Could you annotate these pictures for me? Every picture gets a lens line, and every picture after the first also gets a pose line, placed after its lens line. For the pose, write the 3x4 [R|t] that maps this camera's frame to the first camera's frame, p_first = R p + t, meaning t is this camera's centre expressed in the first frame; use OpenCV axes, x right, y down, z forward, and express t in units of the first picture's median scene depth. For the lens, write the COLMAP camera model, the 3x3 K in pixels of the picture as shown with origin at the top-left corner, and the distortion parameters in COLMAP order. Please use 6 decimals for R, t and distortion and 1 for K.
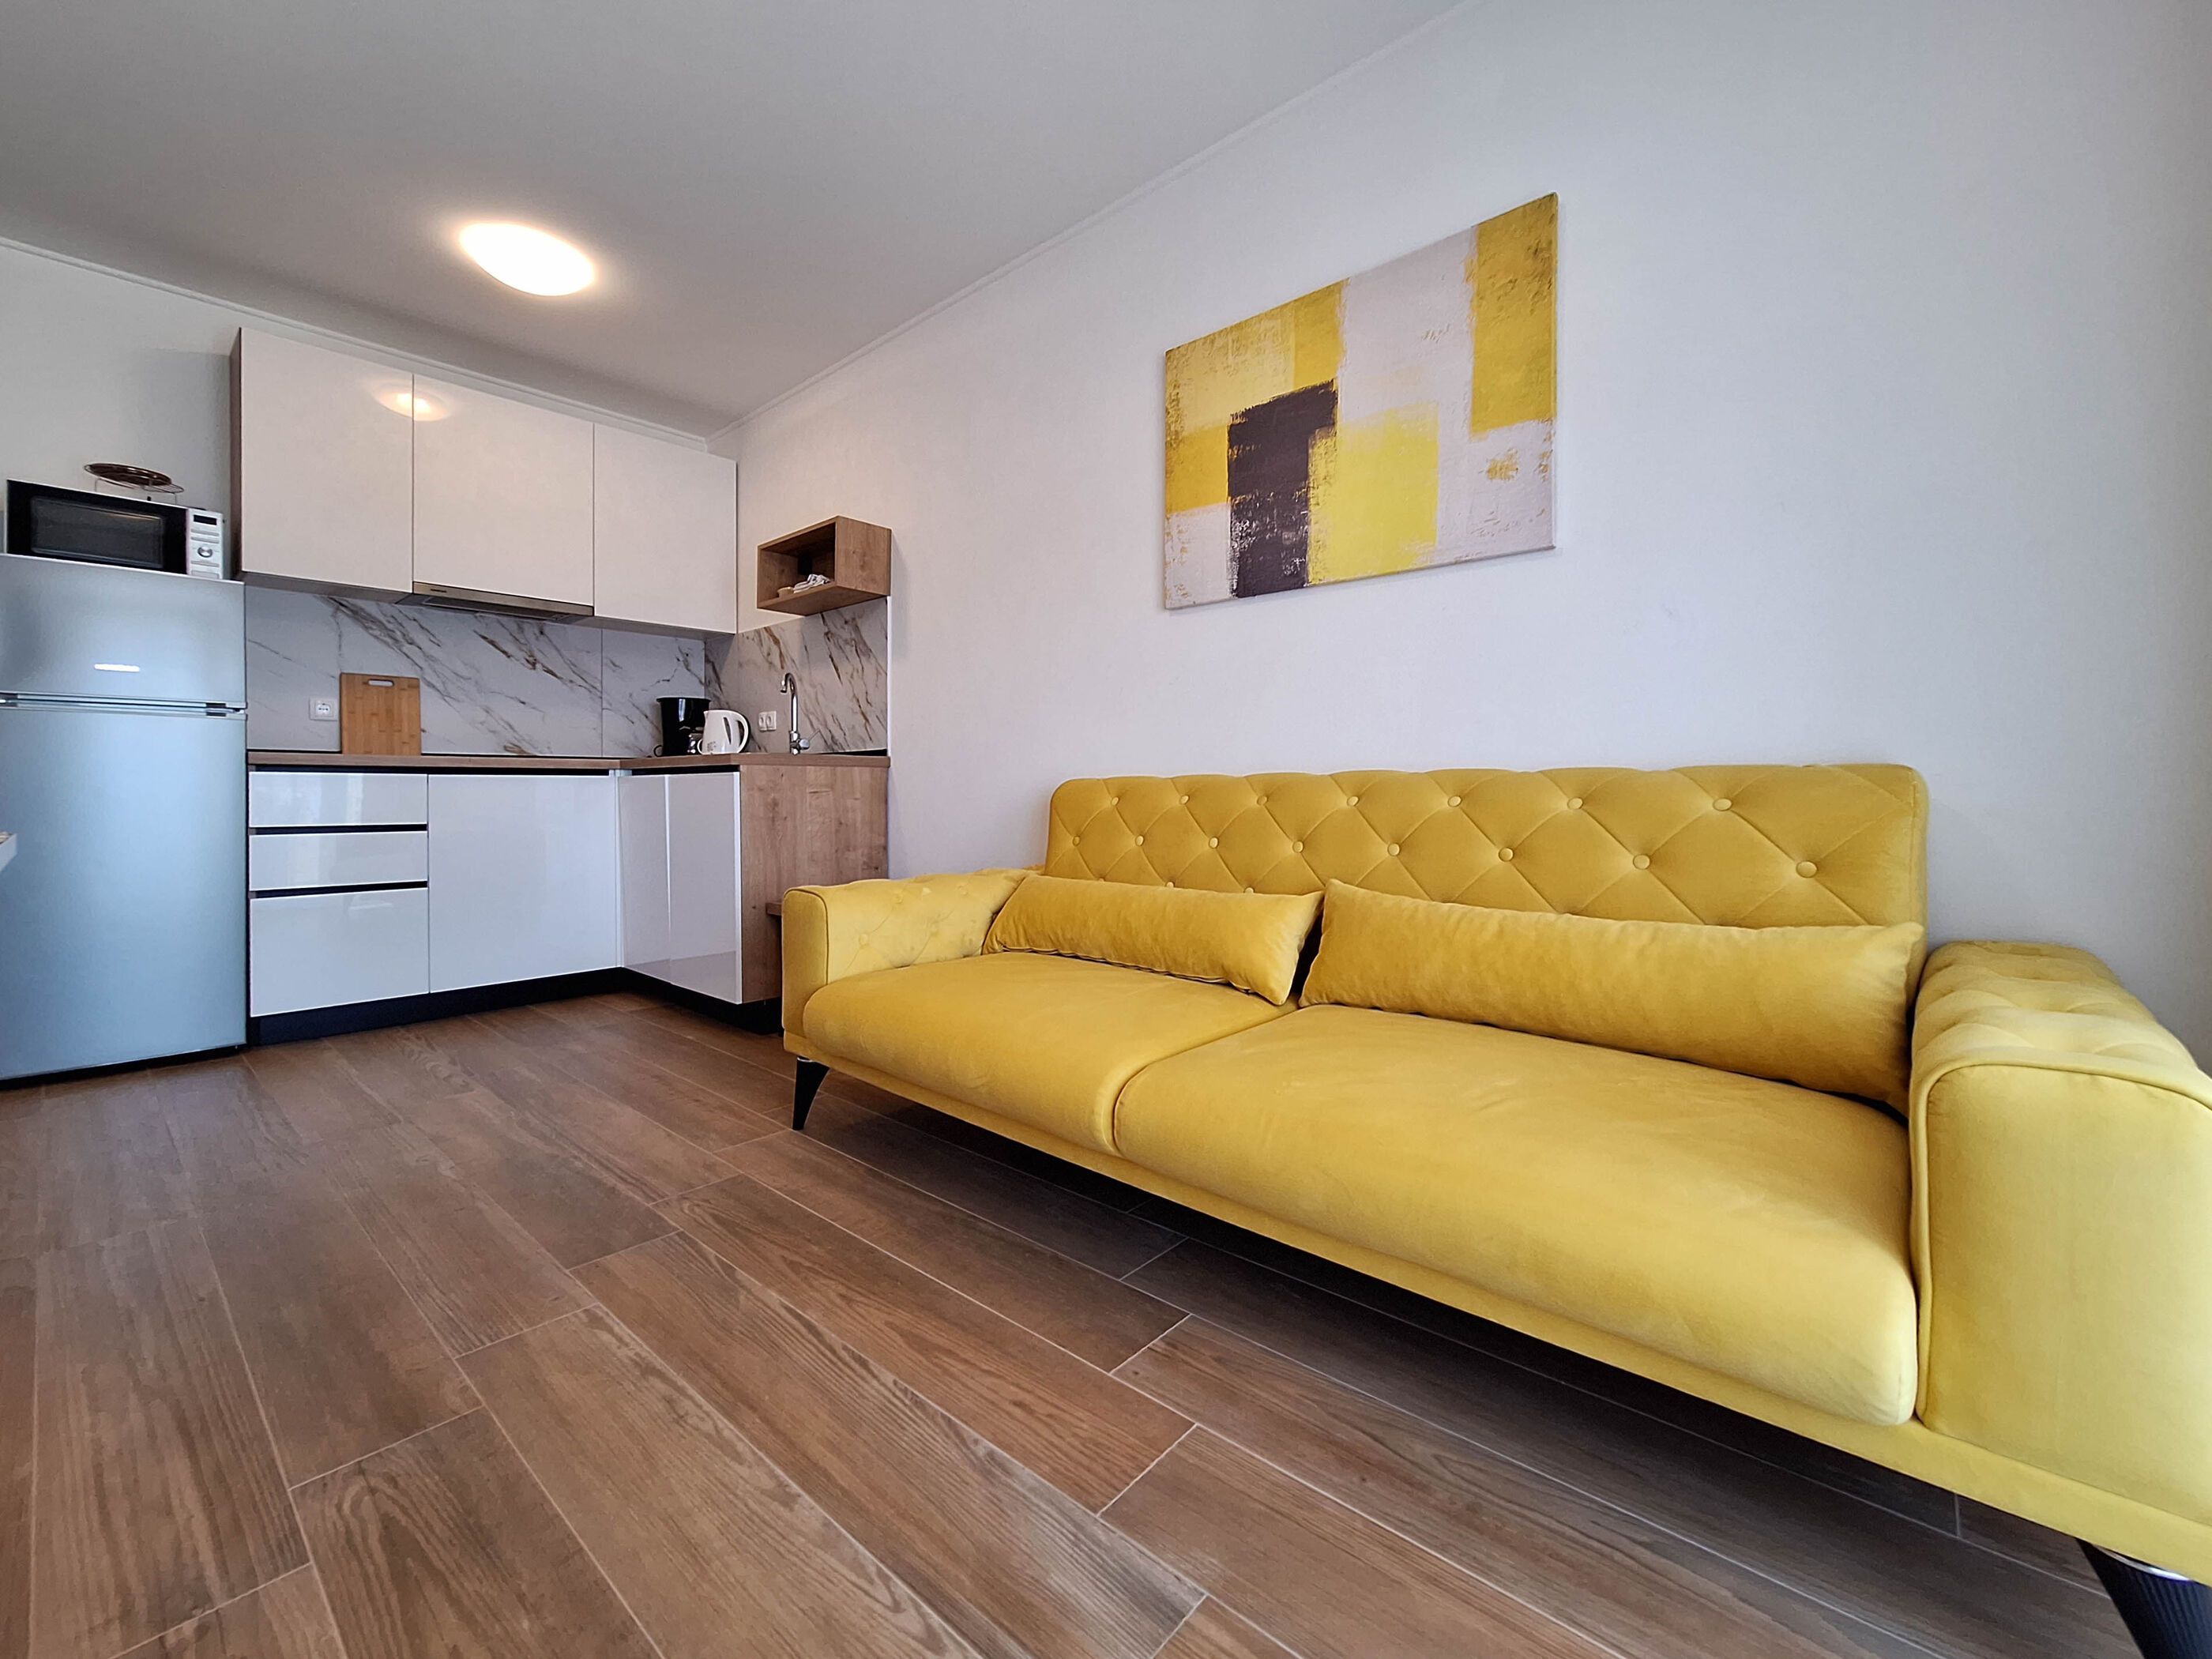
lens RADIAL K [[912.4, 0, 1127.9], [0, 912.4, 787.2], [0, 0, 1]] dist [-0.006873, 0.000731]
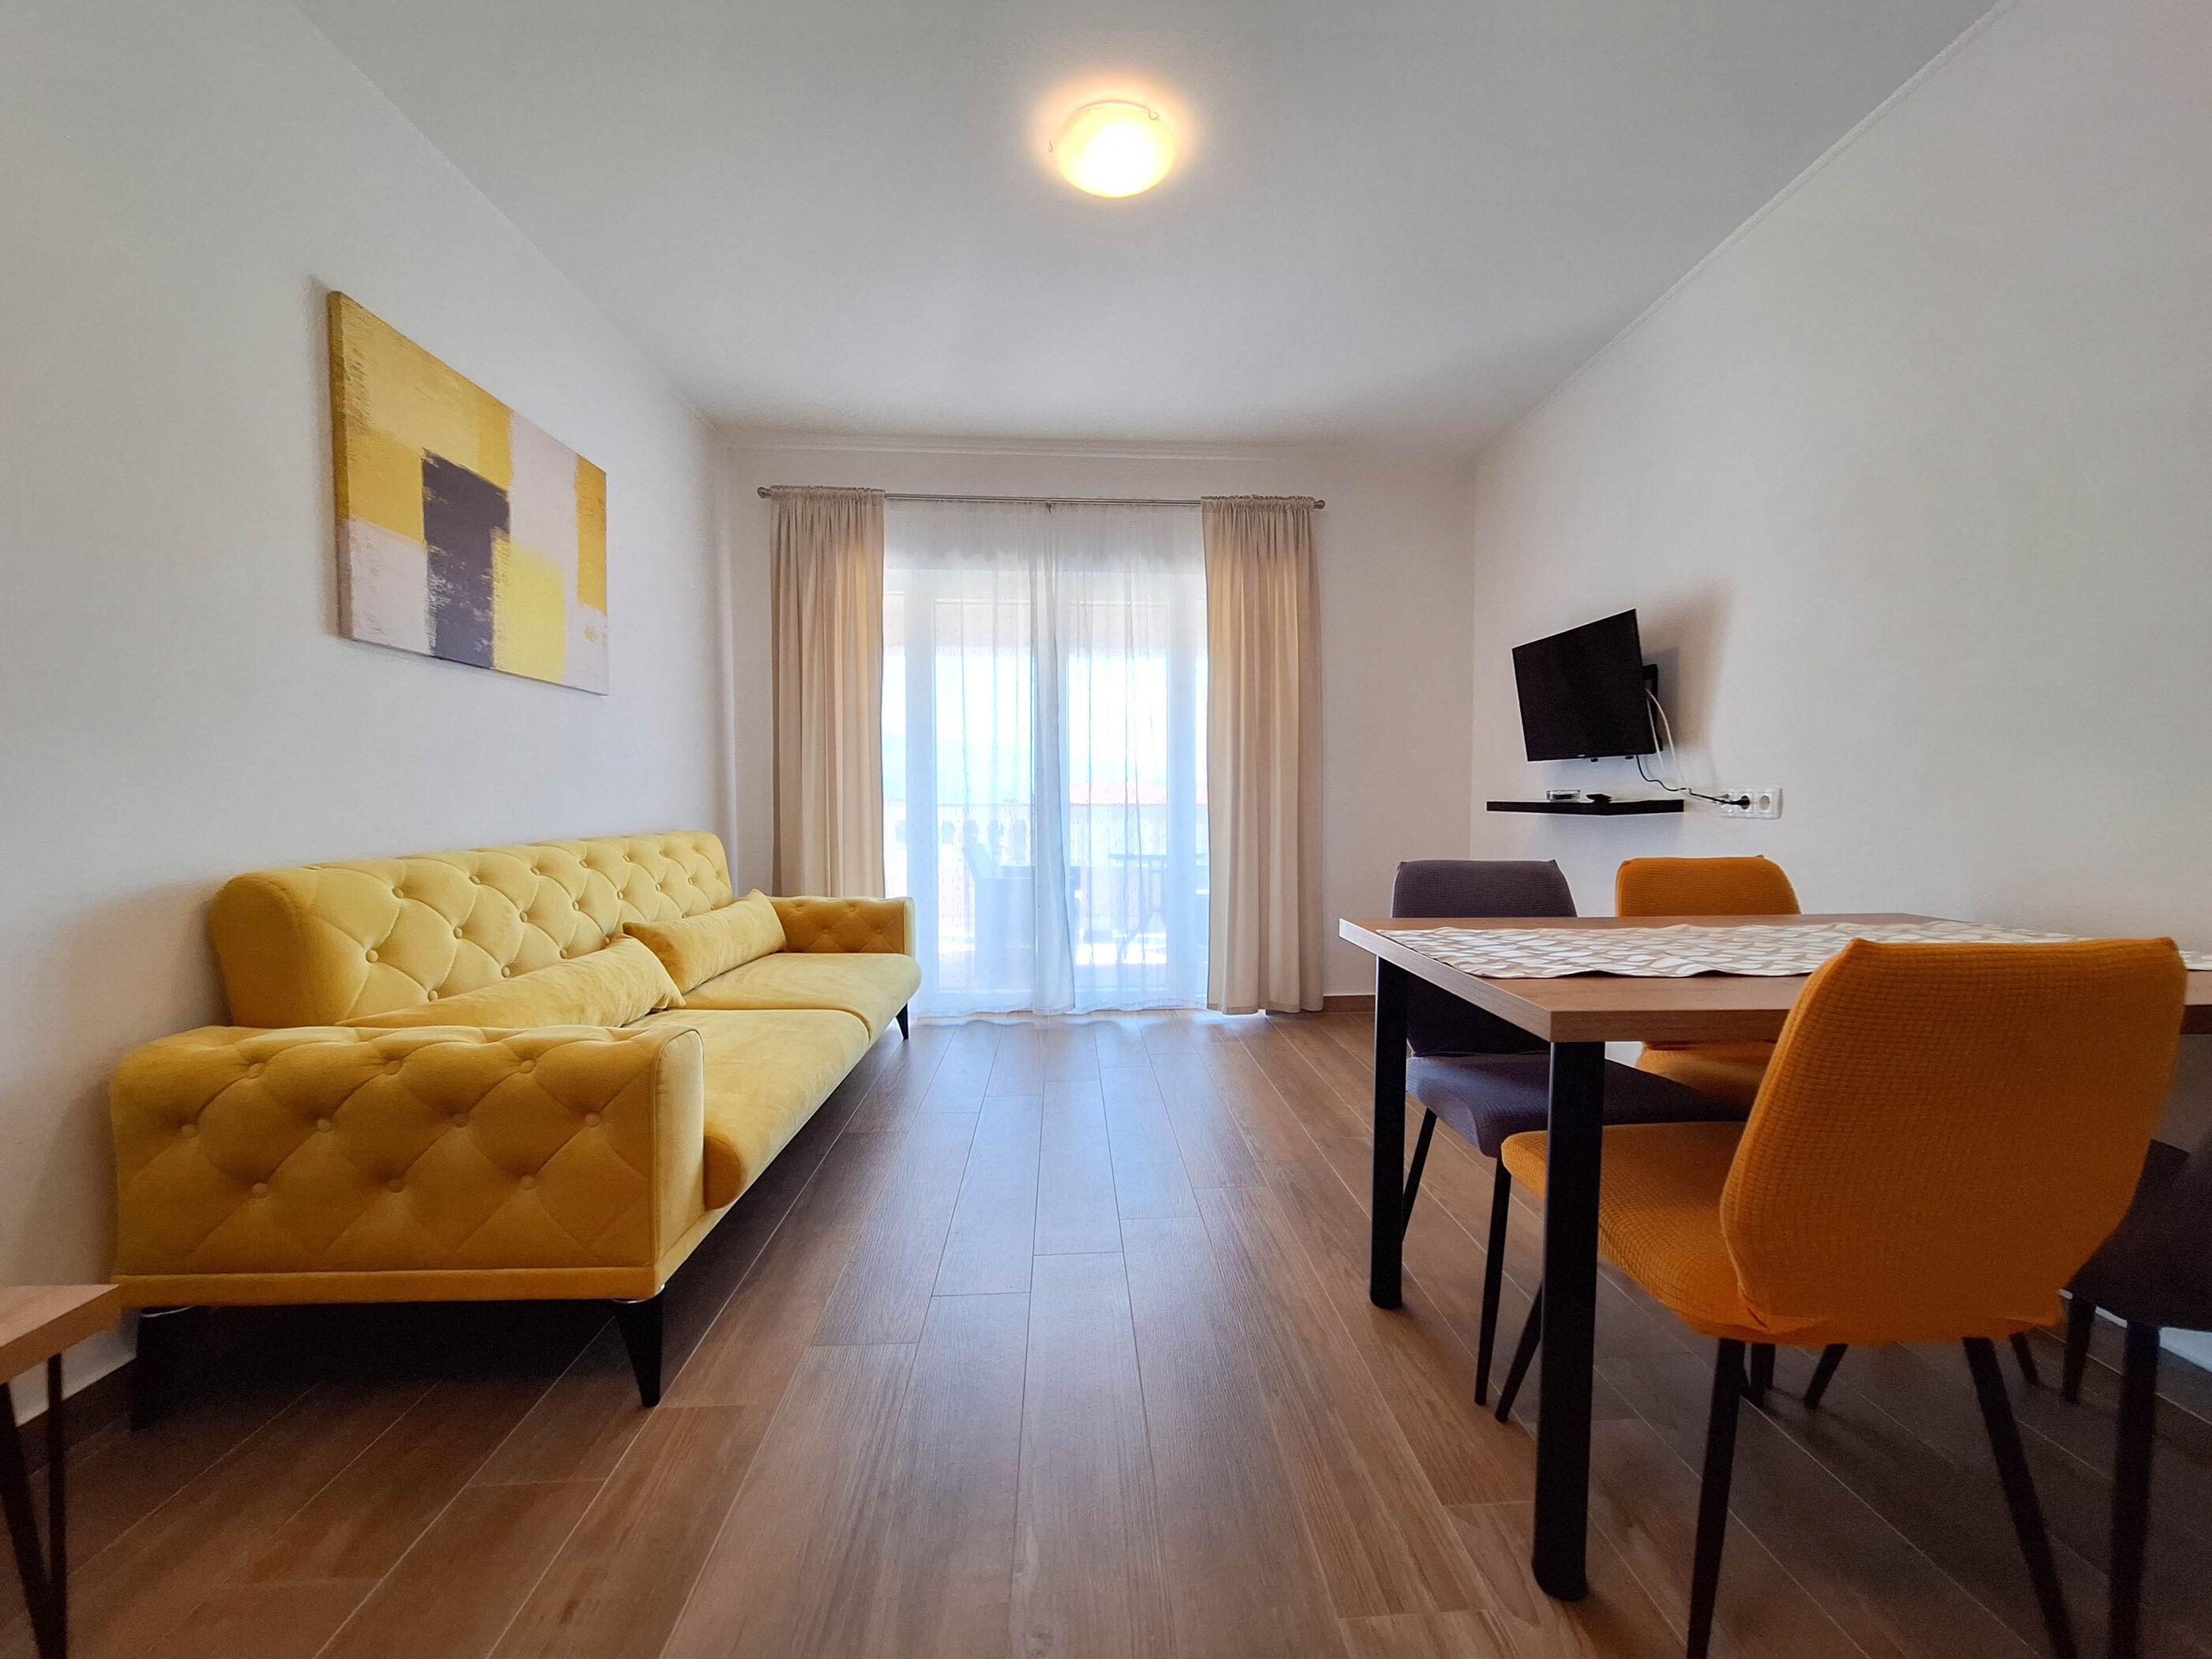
lens RADIAL K [[880.7, 0, 1121.7], [0, 880.7, 820.6], [0, 0, 1]] dist [0.000079, 0.000816]
pose [[-0.693141, -0.015908, 0.720626, -0.993601], [-0.000564, 0.999768, 0.021527, -0.063091], [-0.720801, 0.014515, -0.692990, 1.116029]]
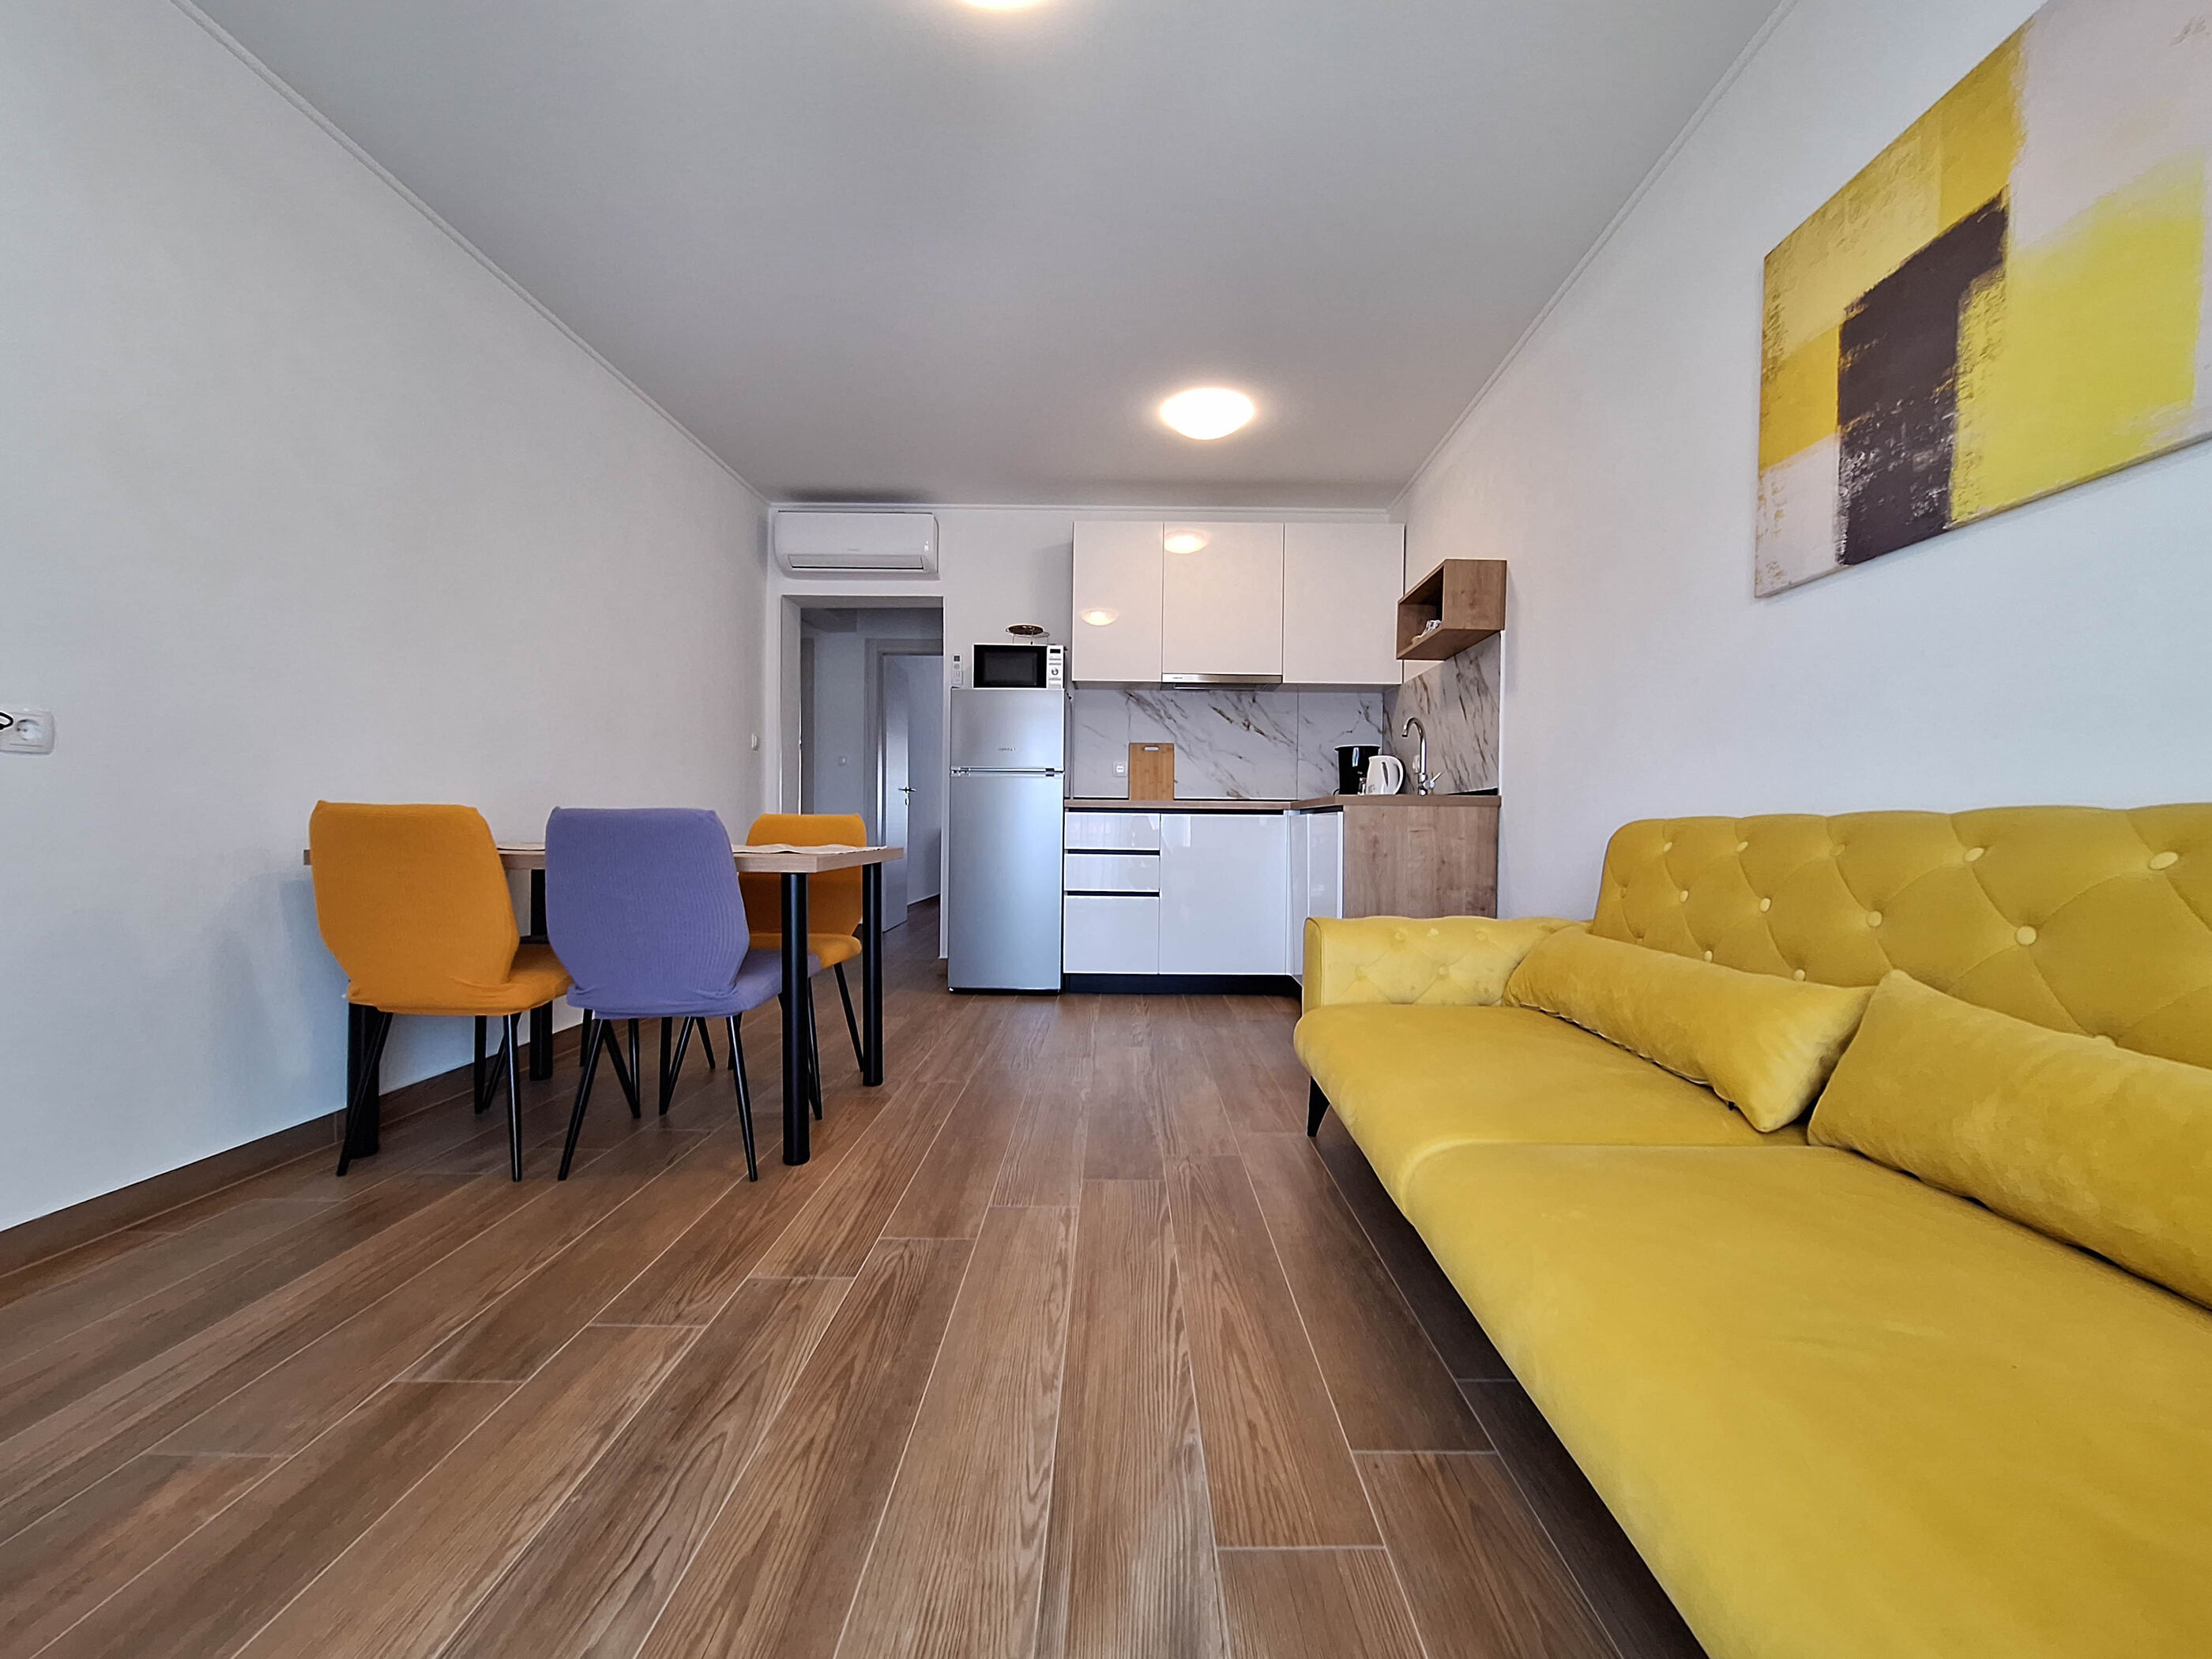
lens RADIAL K [[884.7, 0, 1133.9], [0, 884.7, 835.2], [0, 0, 1]] dist [0.000559, 0.000783]
pose [[0.654122, 0.017398, -0.756189, 0.281352], [-0.009726, 0.999846, 0.014591, -0.001800], [0.756327, -0.002189, 0.654190, 0.127979]]
